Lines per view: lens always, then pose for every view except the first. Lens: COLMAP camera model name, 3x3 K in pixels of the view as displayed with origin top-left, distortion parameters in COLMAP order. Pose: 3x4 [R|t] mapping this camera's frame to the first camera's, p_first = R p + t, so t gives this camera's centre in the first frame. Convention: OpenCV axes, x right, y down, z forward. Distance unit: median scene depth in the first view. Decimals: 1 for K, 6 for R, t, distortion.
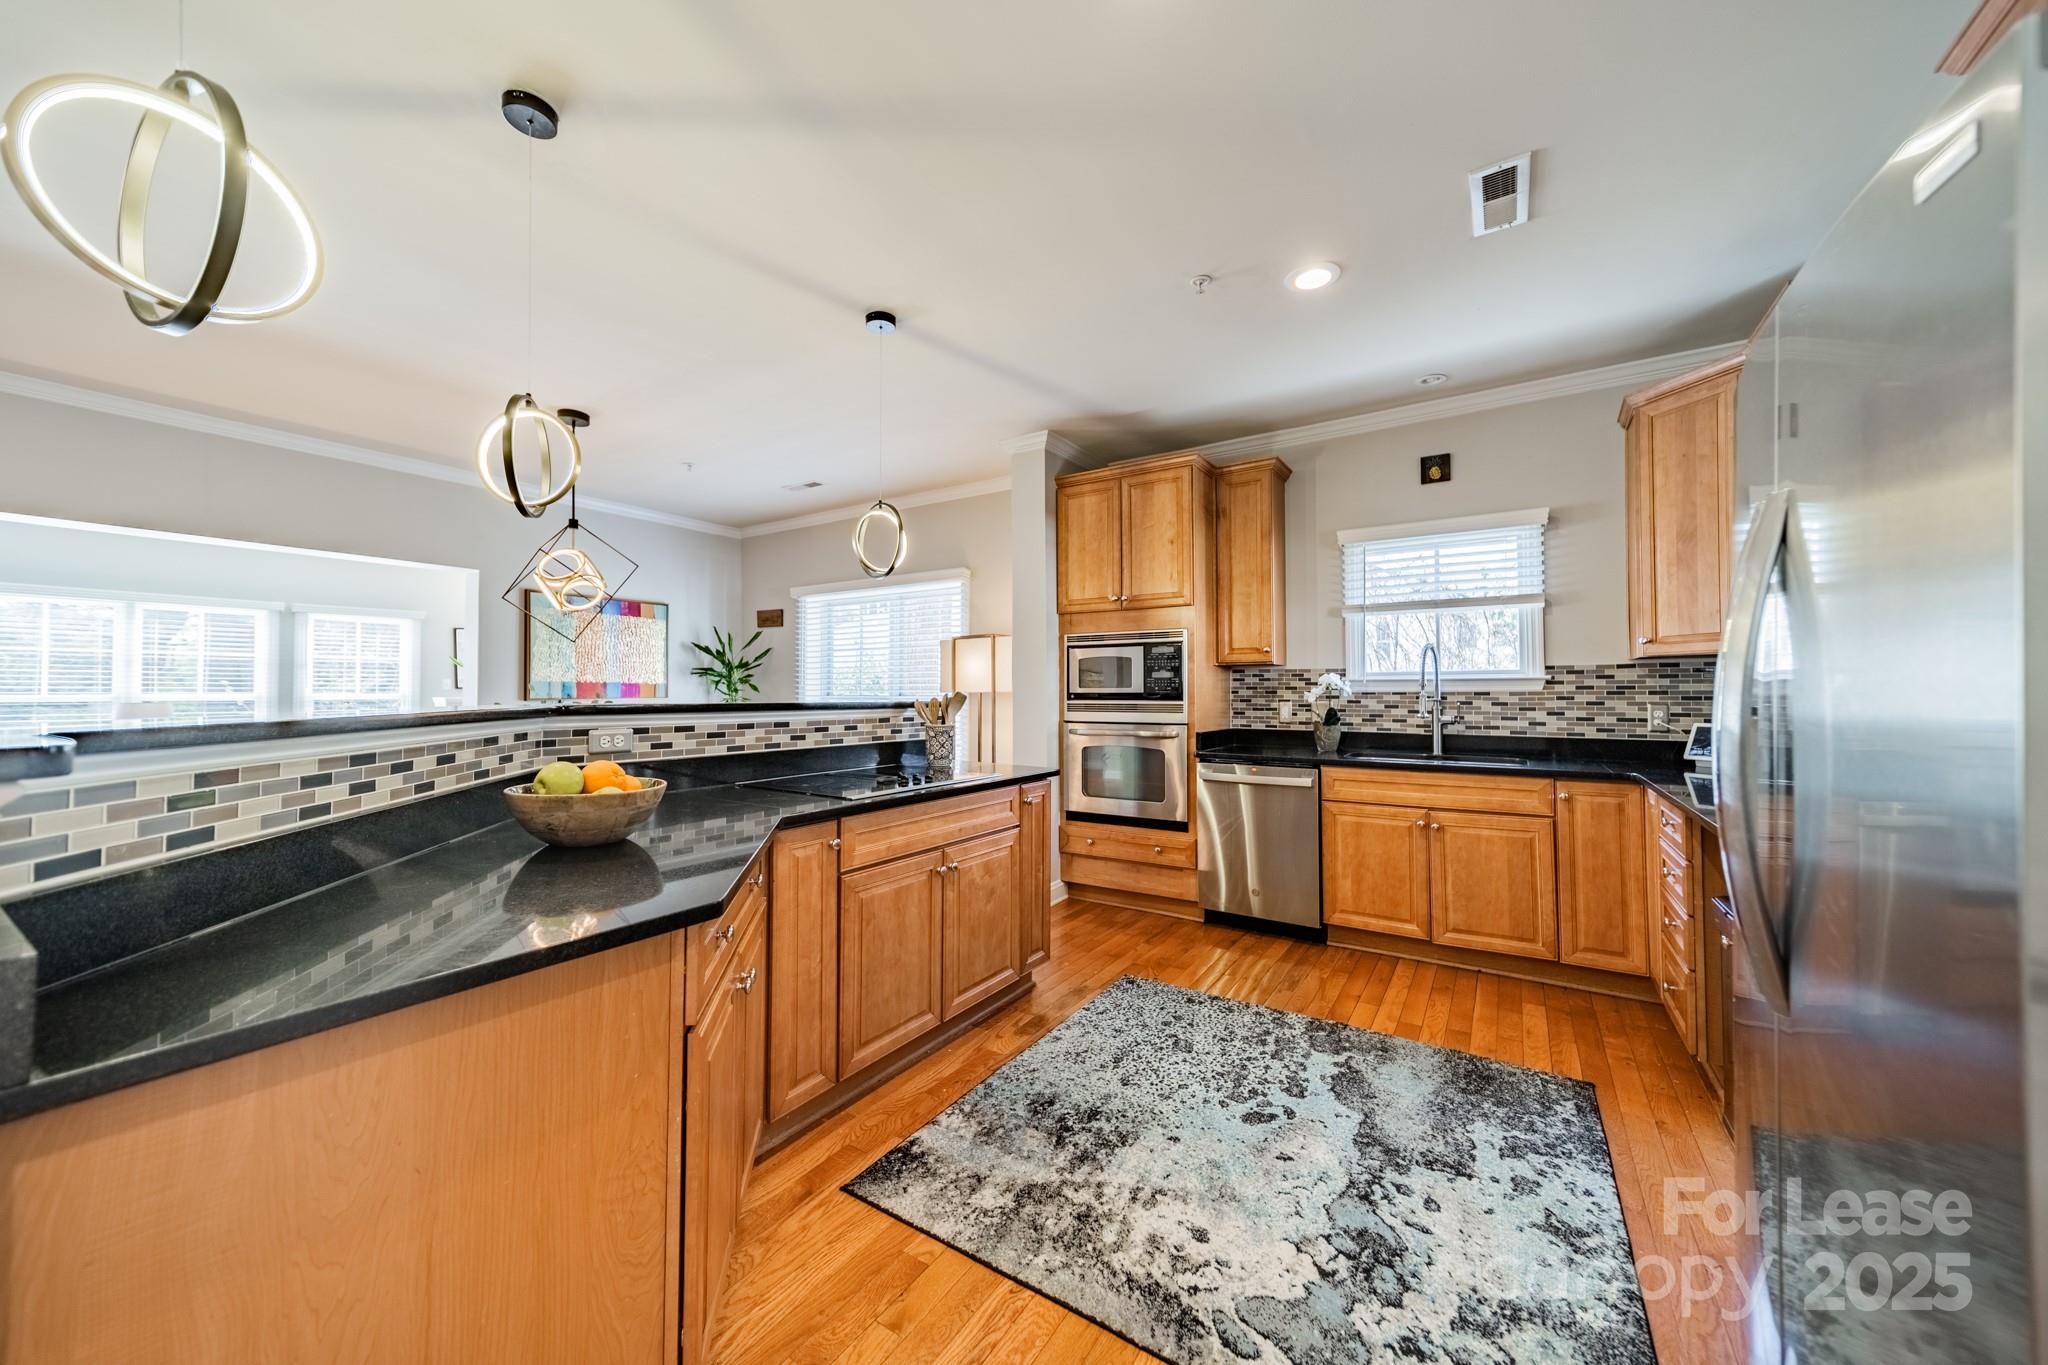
lens RADIAL K [[736.1, 0, 1028.9], [0, 736.1, 681.2], [0, 0, 1]] dist [0.008063, -0.000046]
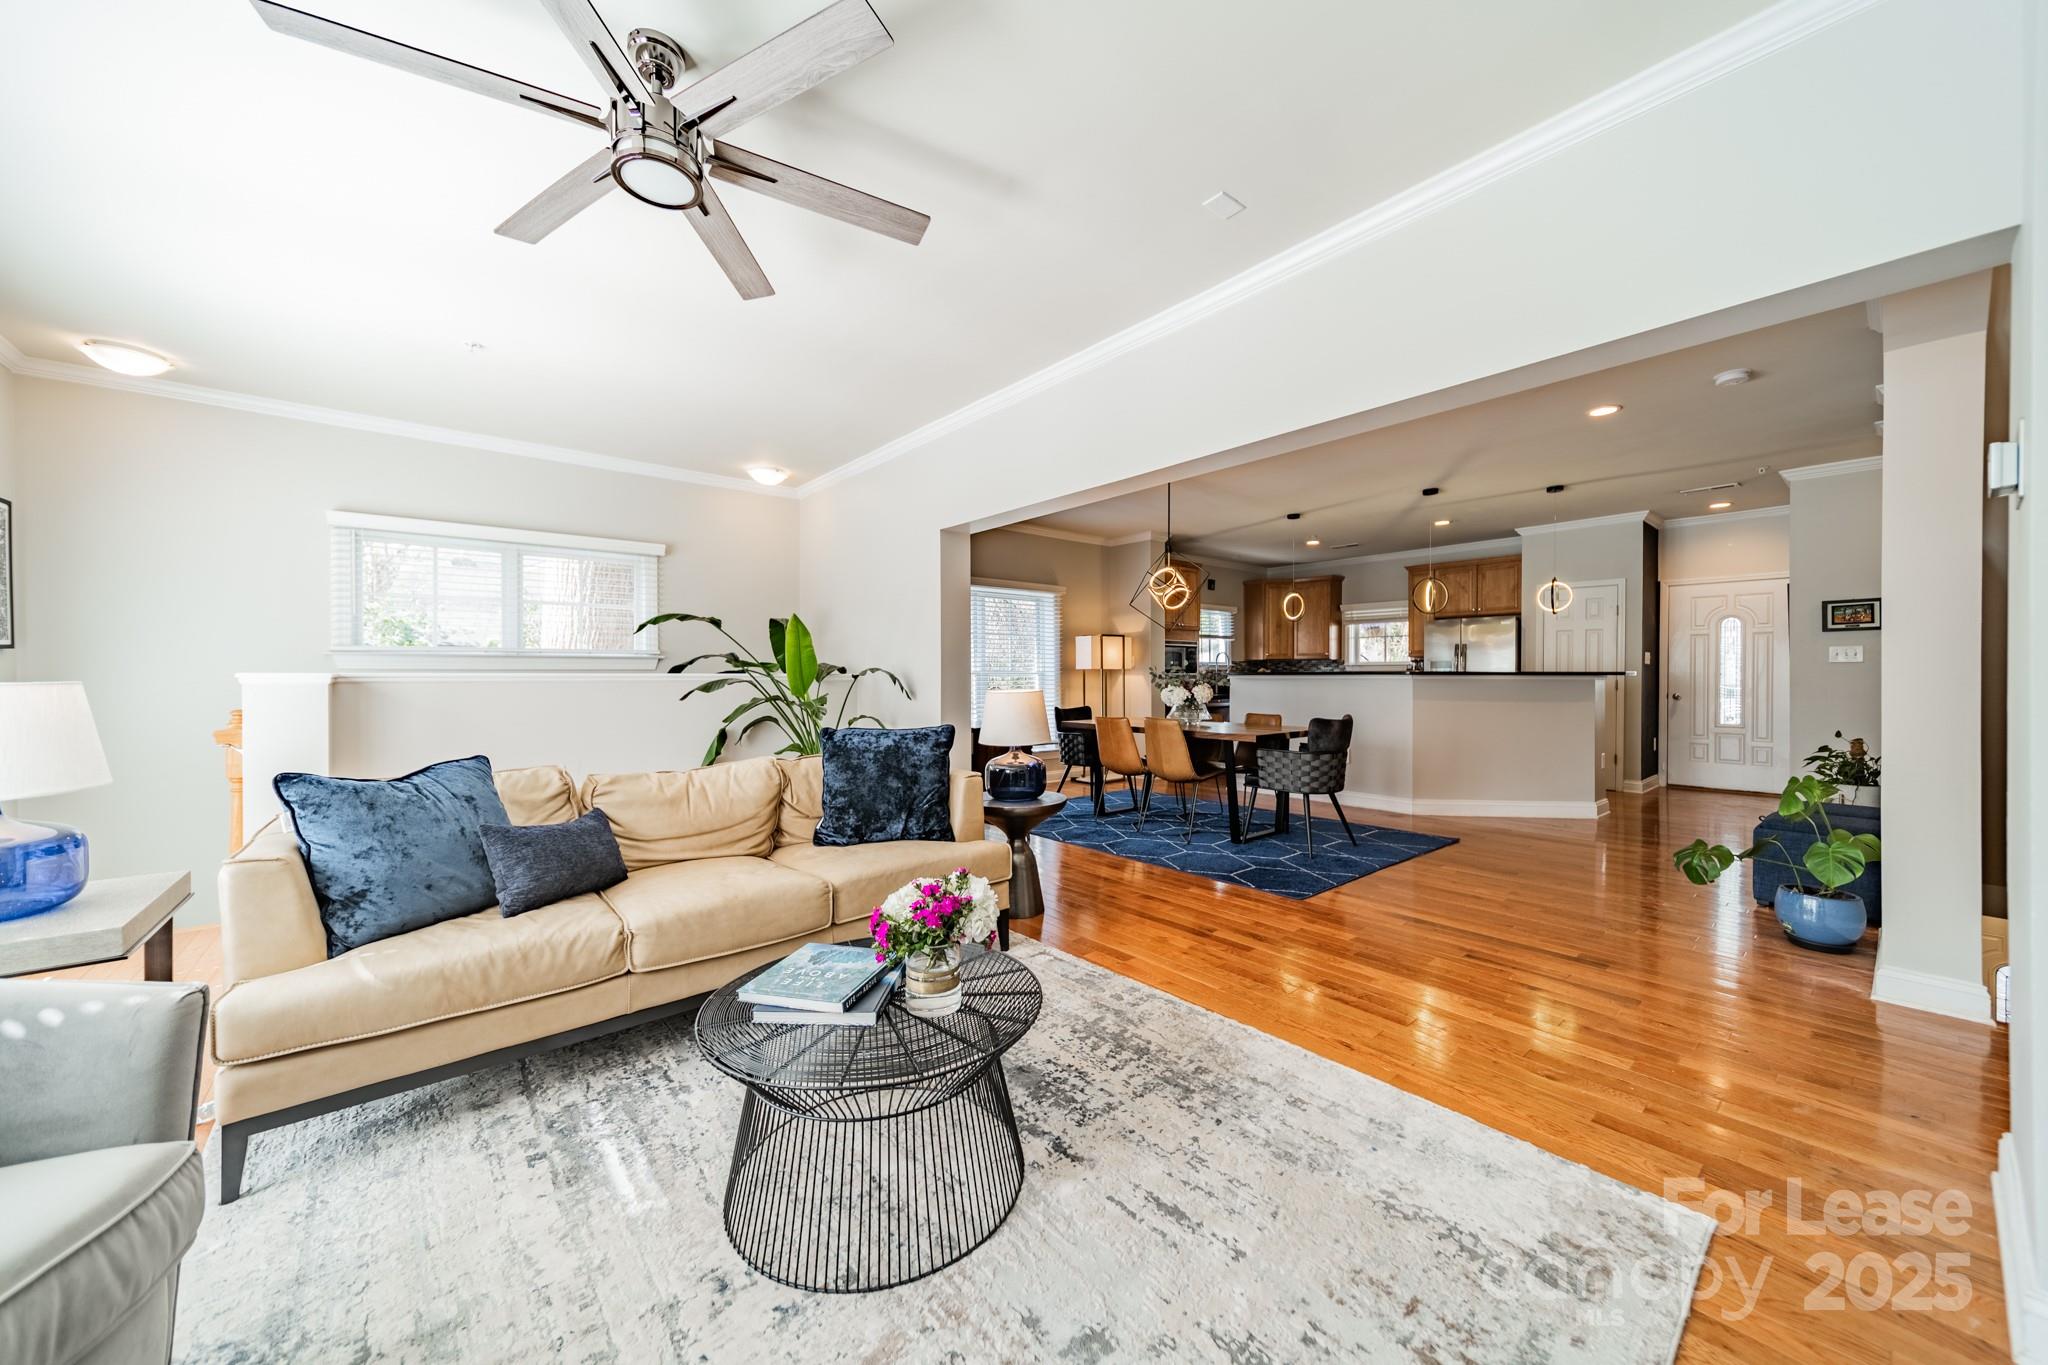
lens RADIAL K [[736.1, 0, 1028.9], [0, 736.1, 681.2], [0, 0, 1]] dist [0.008063, -0.000046]
pose [[0.293362, -0.005274, 0.955987, -2.677236], [-0.014560, 0.999844, 0.009984, 0.045950], [-0.955891, -0.016848, 0.293239, 1.068407]]
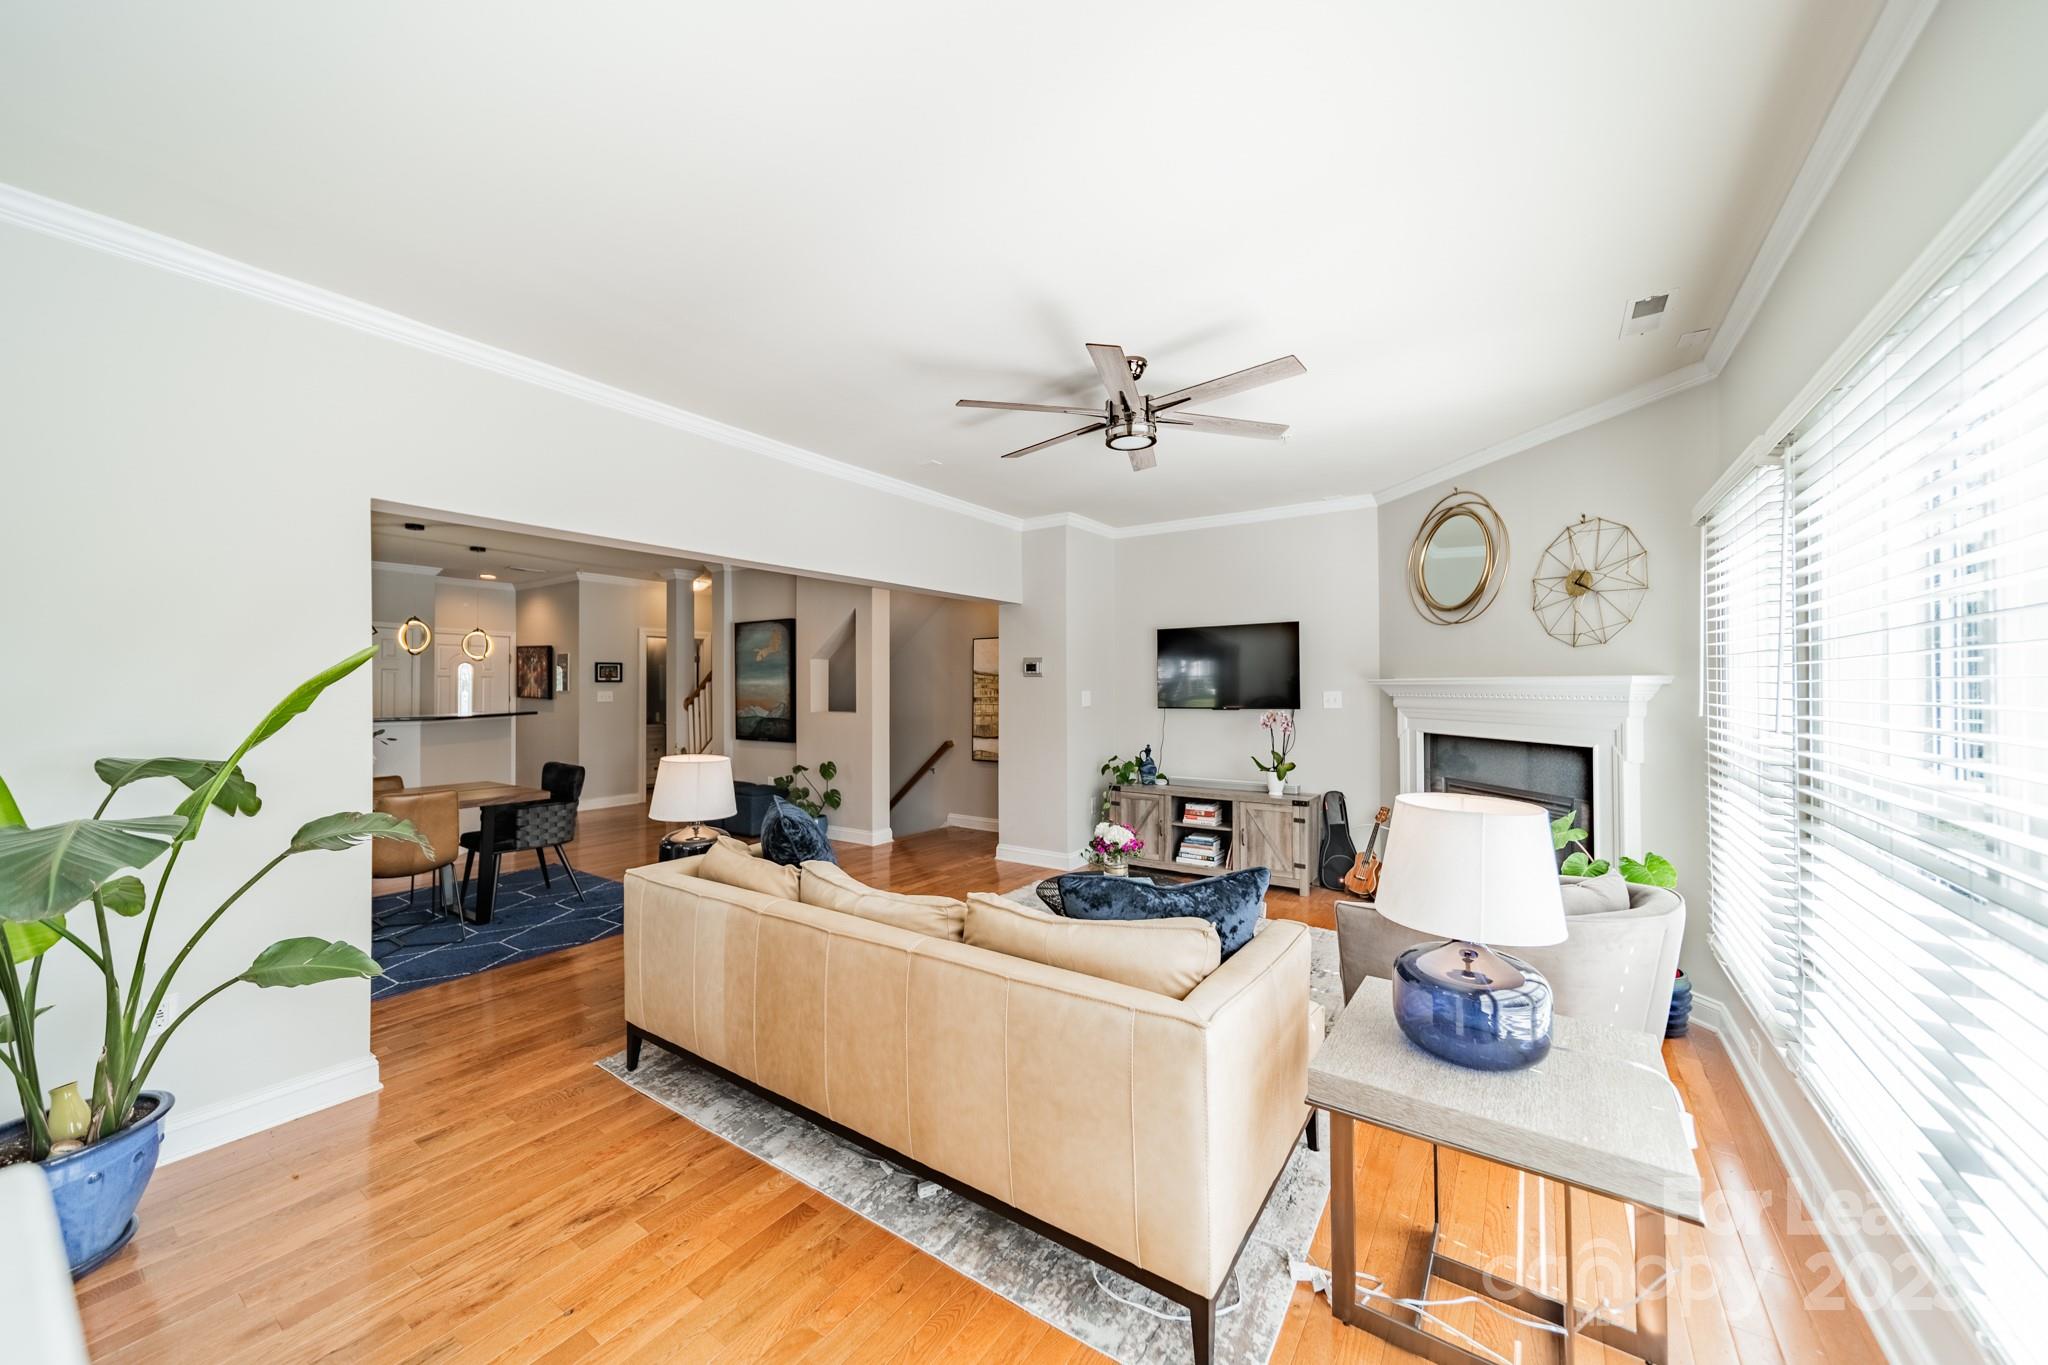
lens RADIAL K [[740.6, 0, 1032.6], [0, 740.6, 683.7], [0, 0, 1]] dist [0.006850, 0.000125]
pose [[-0.999809, 0.003479, 0.019239, -2.068472], [0.003029, 0.999722, -0.023378, -0.009154], [-0.019315, -0.023315, -0.999542, 2.527198]]
